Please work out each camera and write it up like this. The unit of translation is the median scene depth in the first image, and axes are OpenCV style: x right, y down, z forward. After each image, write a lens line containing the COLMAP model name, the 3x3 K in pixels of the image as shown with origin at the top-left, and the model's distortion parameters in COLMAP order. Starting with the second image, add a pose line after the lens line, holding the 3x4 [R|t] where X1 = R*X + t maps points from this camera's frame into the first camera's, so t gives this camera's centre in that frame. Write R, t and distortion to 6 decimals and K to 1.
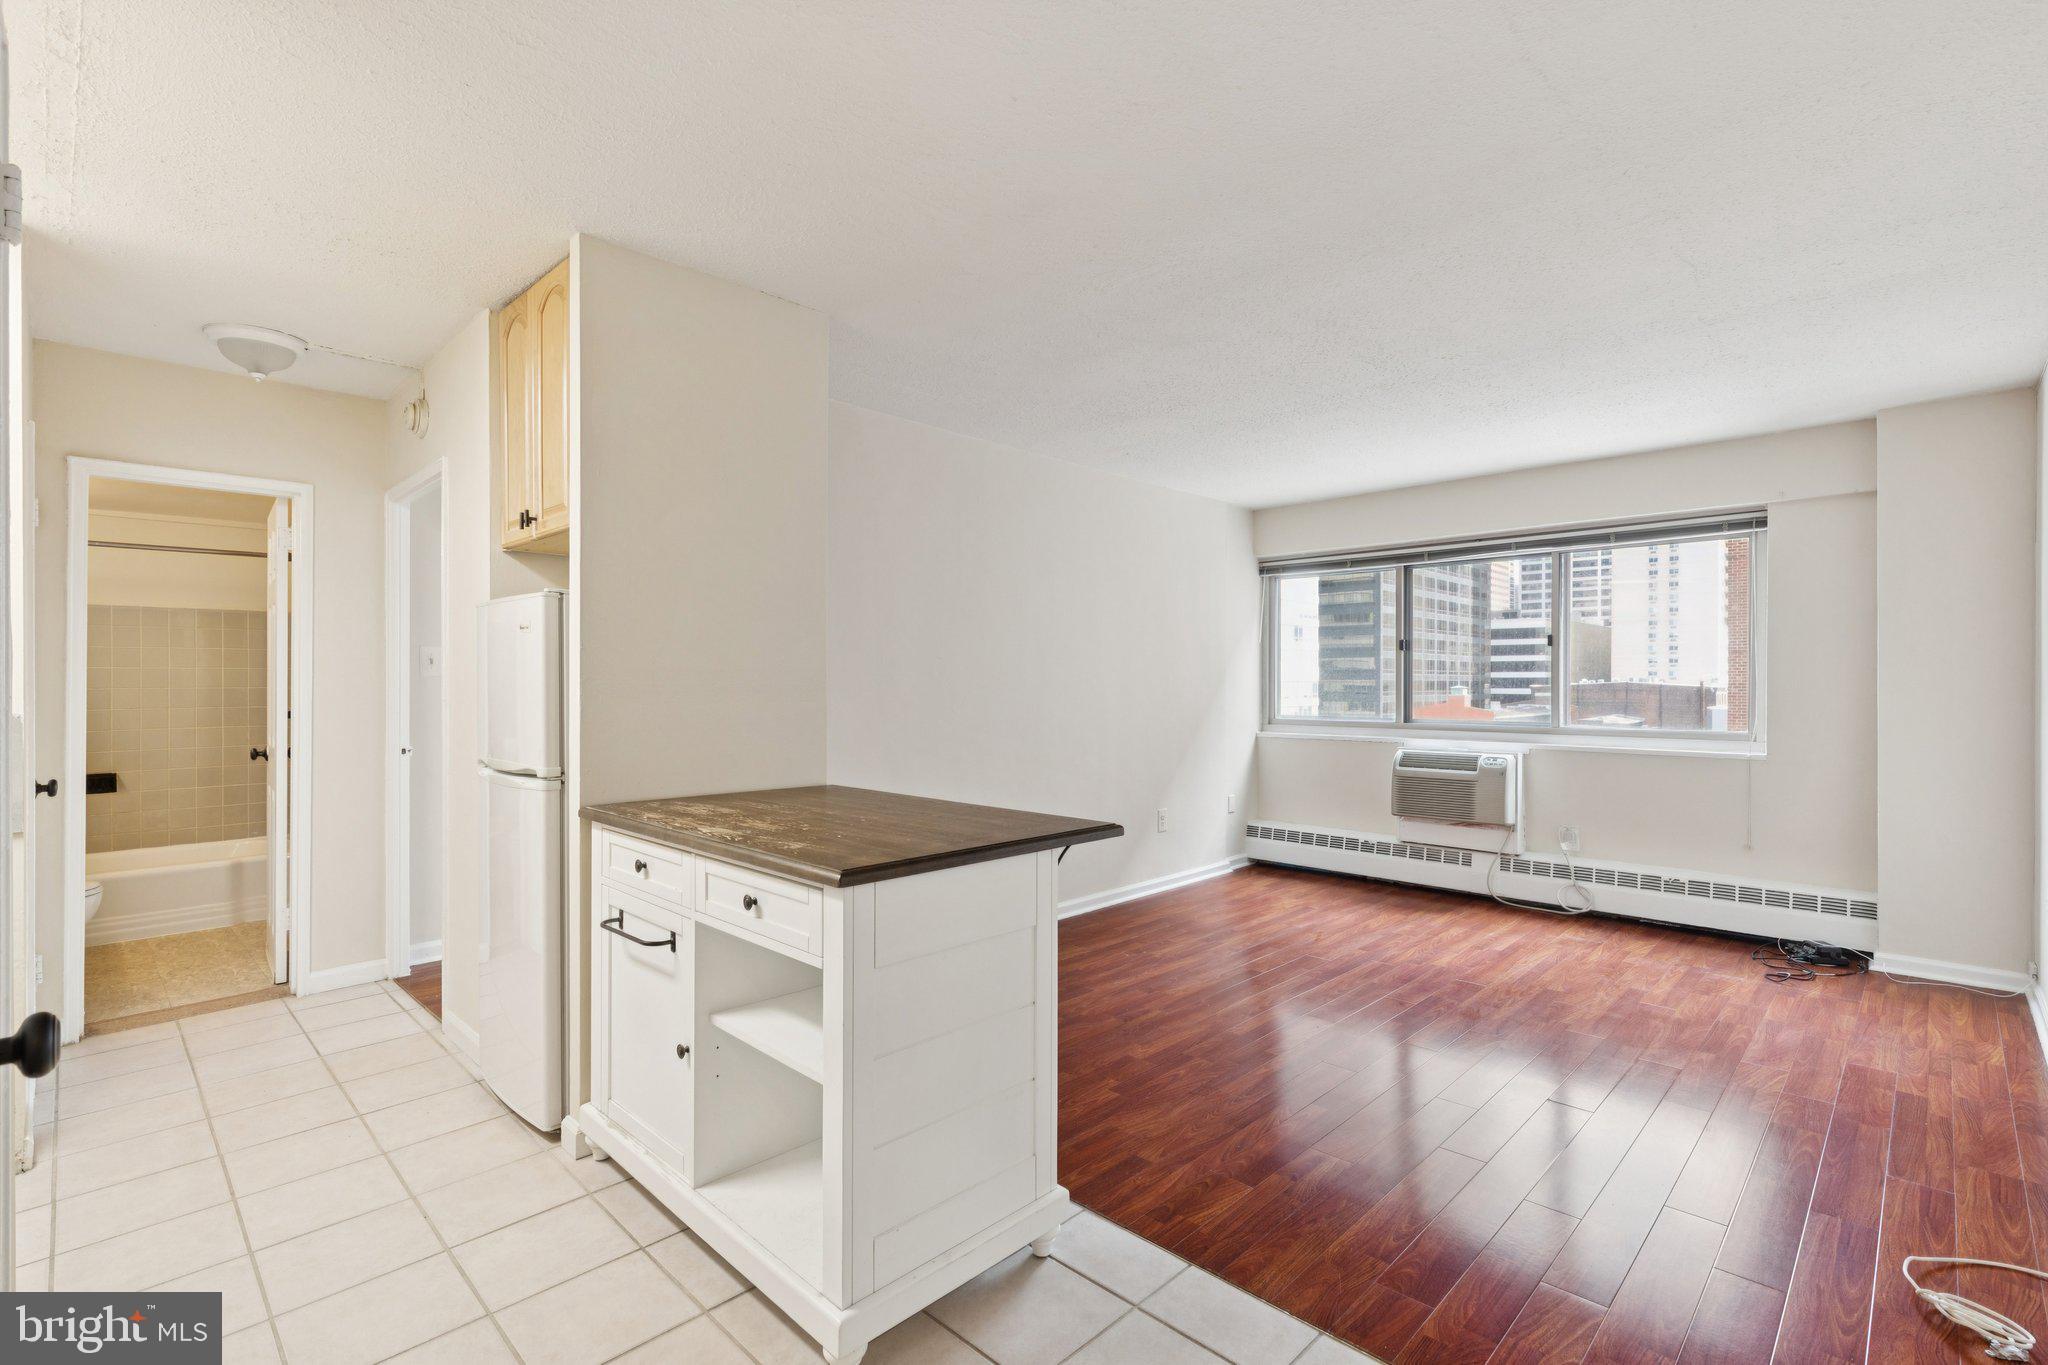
lens RADIAL K [[932.2, 0, 1040.2], [0, 932.2, 684.8], [0, 0, 1]] dist [0.008715, -0.001581]
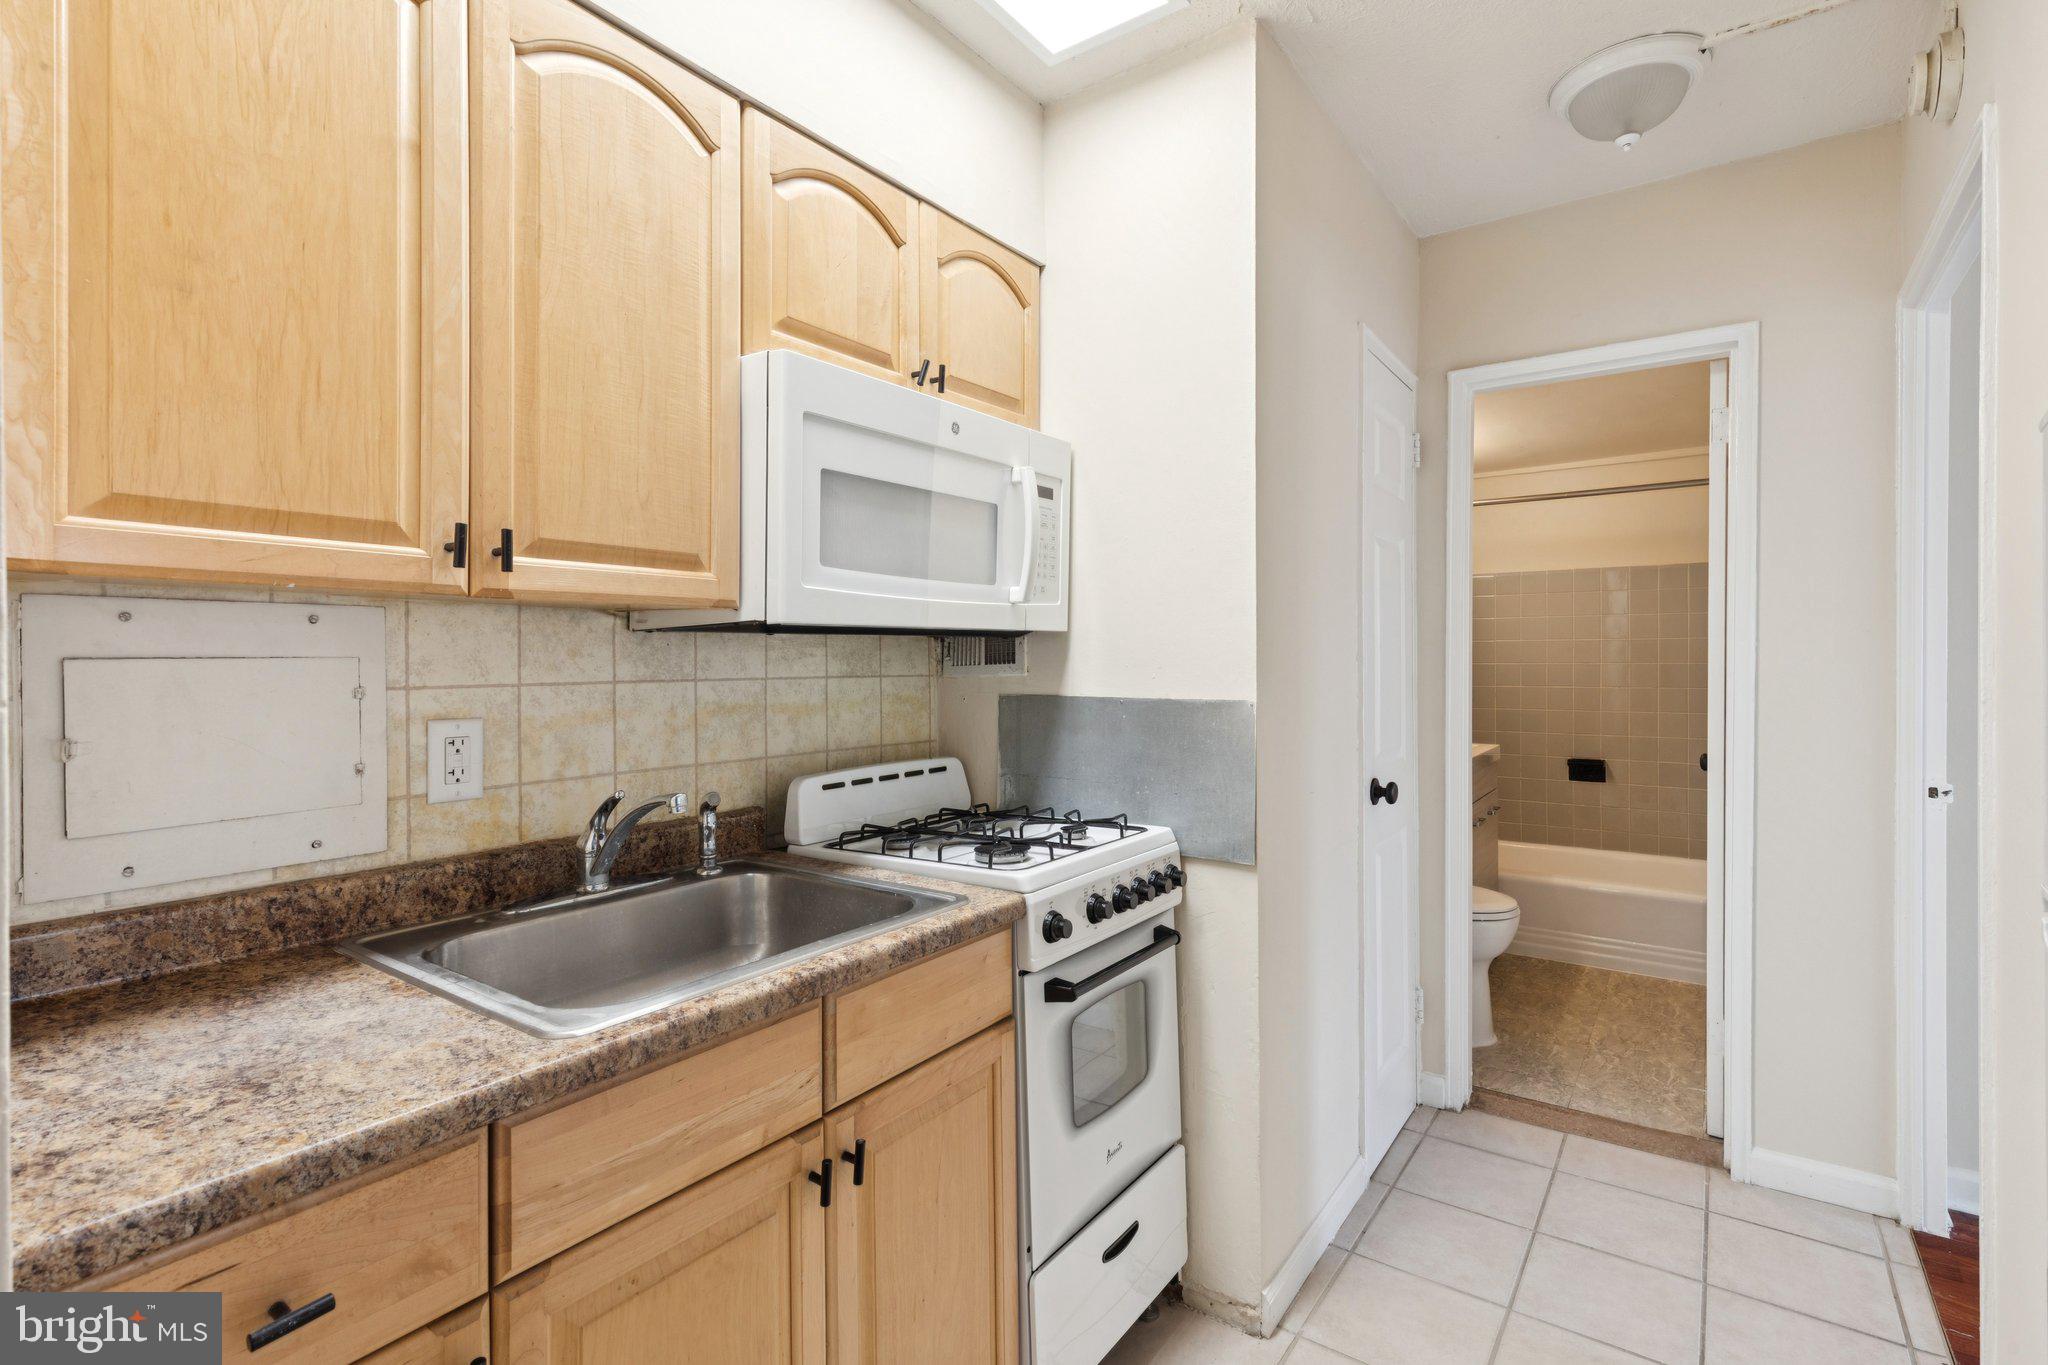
lens RADIAL K [[932.2, 0, 1025.7], [0, 932.2, 664.2], [0, 0, 1]] dist [0.008715, -0.001581]
pose [[0.127741, 0.007929, -0.991776, -0.213499], [-0.000427, 0.999968, 0.007940, -0.001564], [0.991807, -0.000591, 0.127741, 0.393068]]
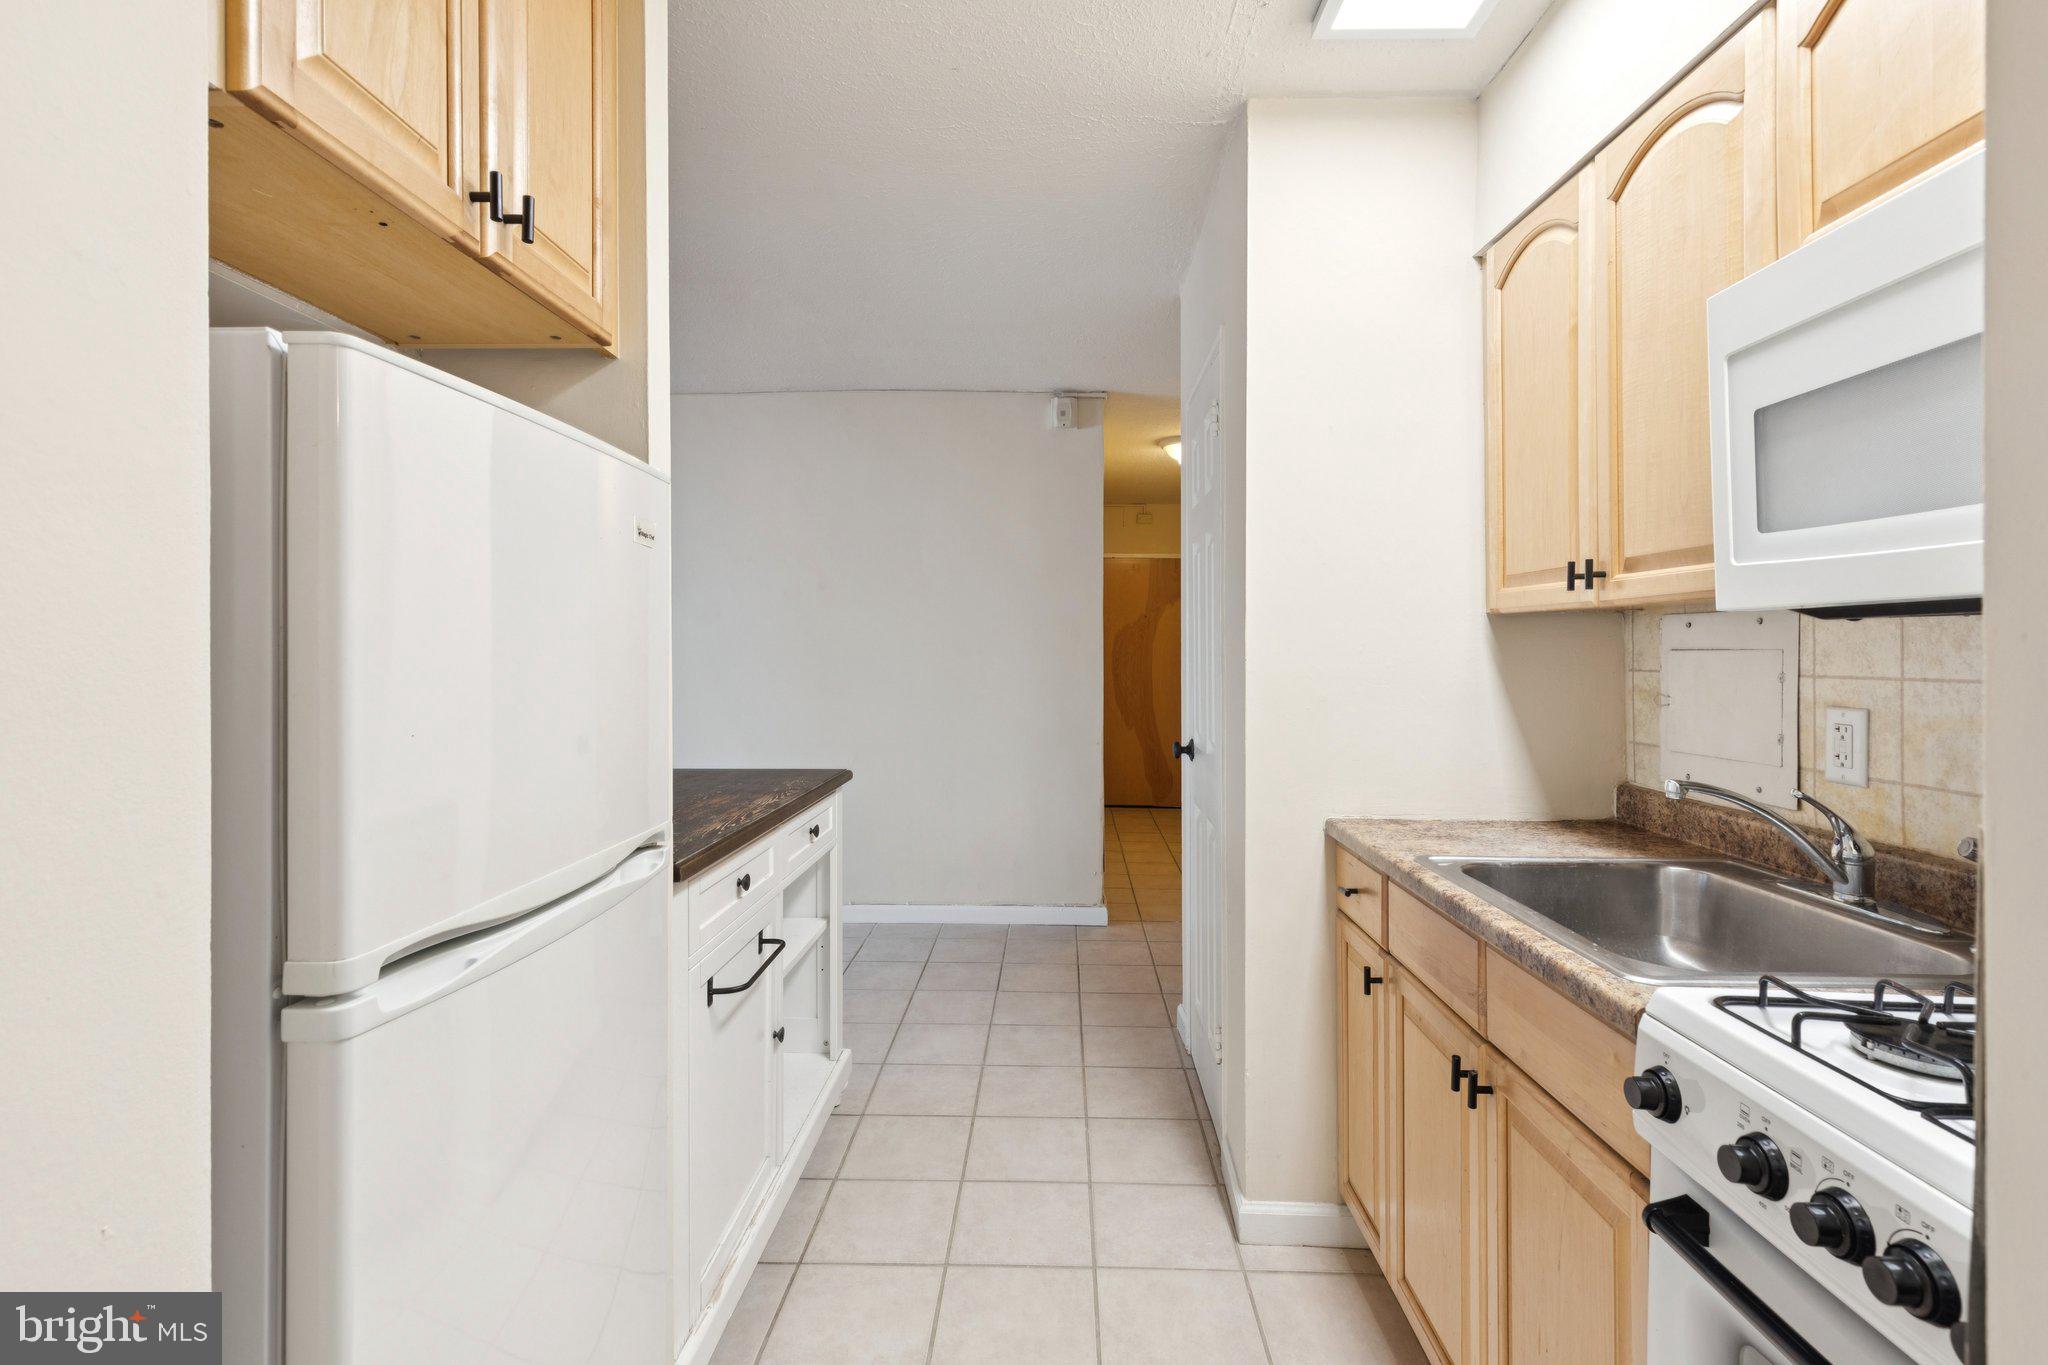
lens RADIAL K [[932.2, 0, 1040.4], [0, 932.2, 654.2], [0, 0, 1]] dist [0.008715, -0.001581]
pose [[-0.671558, 0.000170, 0.740952, -0.586818], [0.003276, 0.999991, 0.002740, -0.001576], [-0.740945, 0.004268, -0.671553, 0.670137]]
